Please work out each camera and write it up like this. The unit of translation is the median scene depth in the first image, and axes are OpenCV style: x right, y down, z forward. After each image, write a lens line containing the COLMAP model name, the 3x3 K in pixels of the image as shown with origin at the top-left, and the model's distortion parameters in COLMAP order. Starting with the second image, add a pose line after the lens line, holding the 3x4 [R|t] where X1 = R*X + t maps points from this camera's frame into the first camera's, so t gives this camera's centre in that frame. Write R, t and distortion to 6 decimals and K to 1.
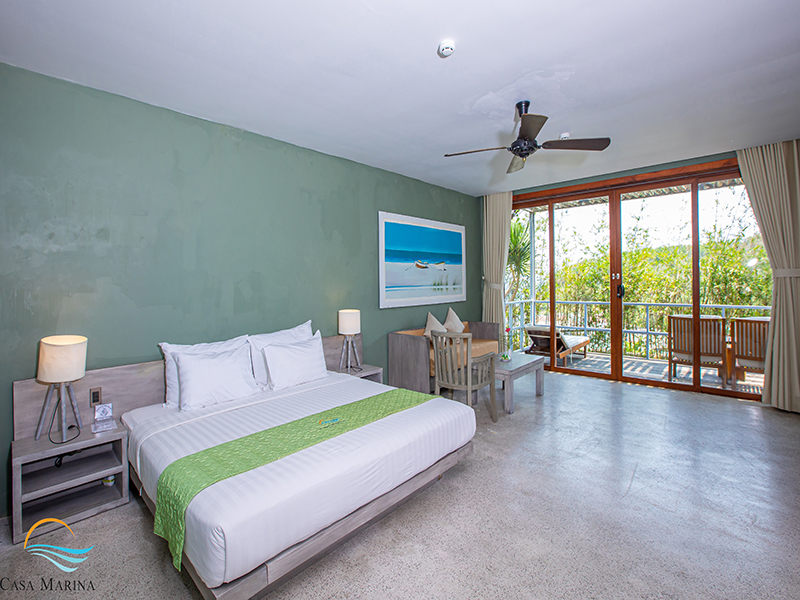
lens RADIAL K [[368.8, 0, 414.0], [0, 368.8, 280.0], [0, 0, 1]] dist [-0.031725, 0.000351]
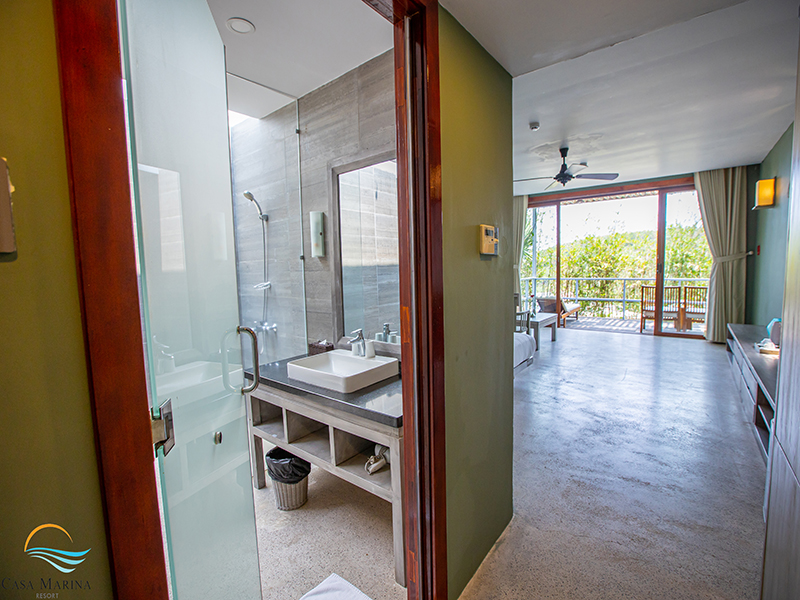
lens RADIAL K [[338.3, 0, 436.6], [0, 338.3, 282.9], [0, 0, 1]] dist [0.000961, 0.000142]
pose [[0.996626, -0.011544, 0.081261, -0.184754], [0.007177, 0.998524, 0.053832, 0.012437], [-0.081762, -0.053067, 0.995238, -0.228911]]
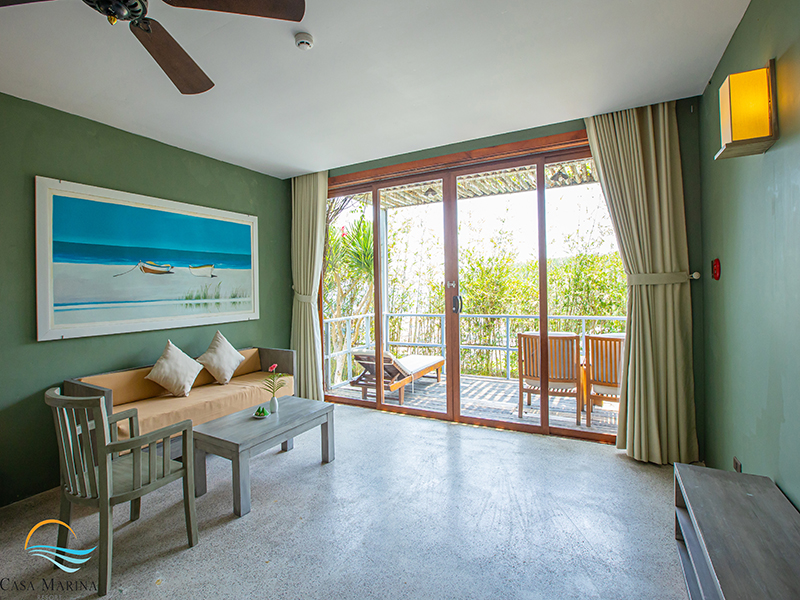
lens RADIAL K [[367.6, 0, 400.6], [0, 367.6, 282.9], [0, 0, 1]] dist [-0.019882, 0.000219]
pose [[0.978663, -0.006472, 0.205368, 0.284850], [0.010228, 0.999799, -0.017235, 0.000158], [-0.205215, 0.018968, 0.978533, 0.258054]]
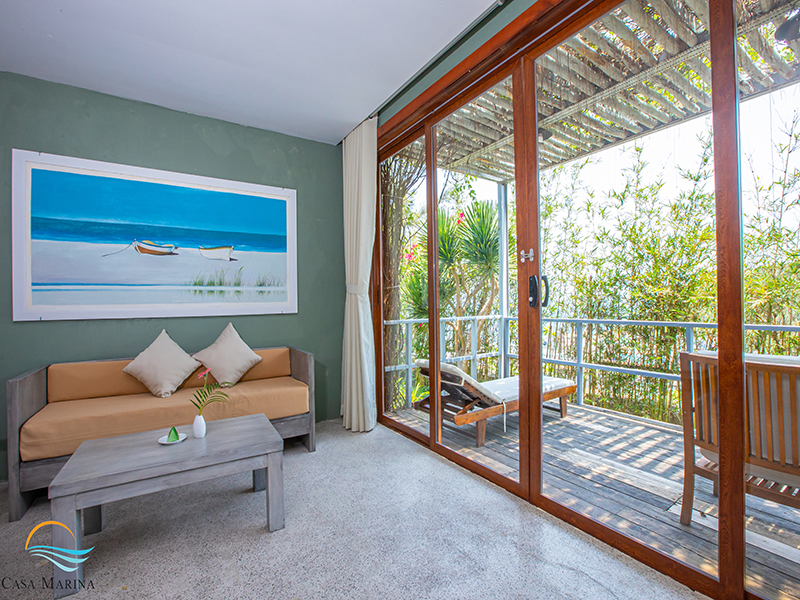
lens RADIAL K [[355.3, 0, 400.0], [0, 355.3, 300.0], [0, 0, 1]] dist [-0.024521, 0.000049]
pose [[0.960502, -0.005193, -0.278225, 0.496573], [0.005179, 0.999986, -0.000786, 0.038611], [0.278225, -0.000686, 0.960516, 0.529527]]
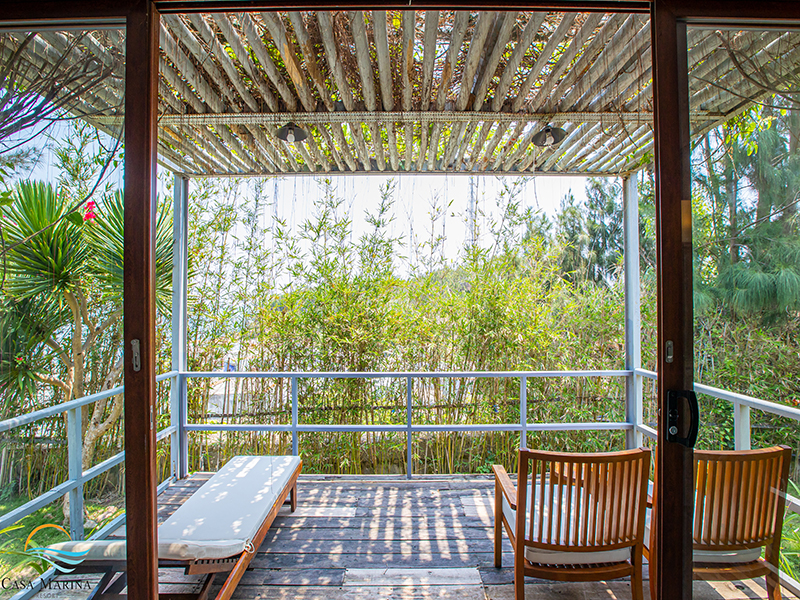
lens RADIAL K [[372.7, 0, 400.0], [0, 372.7, 300.0], [0, 0, 1]] dist [-0.000860, 0.000150]
pose [[0.769002, 0.013406, 0.639106, 0.369392], [0.007641, 0.999516, -0.030160, -0.023802], [-0.639201, 0.028077, 0.768527, 0.750171]]
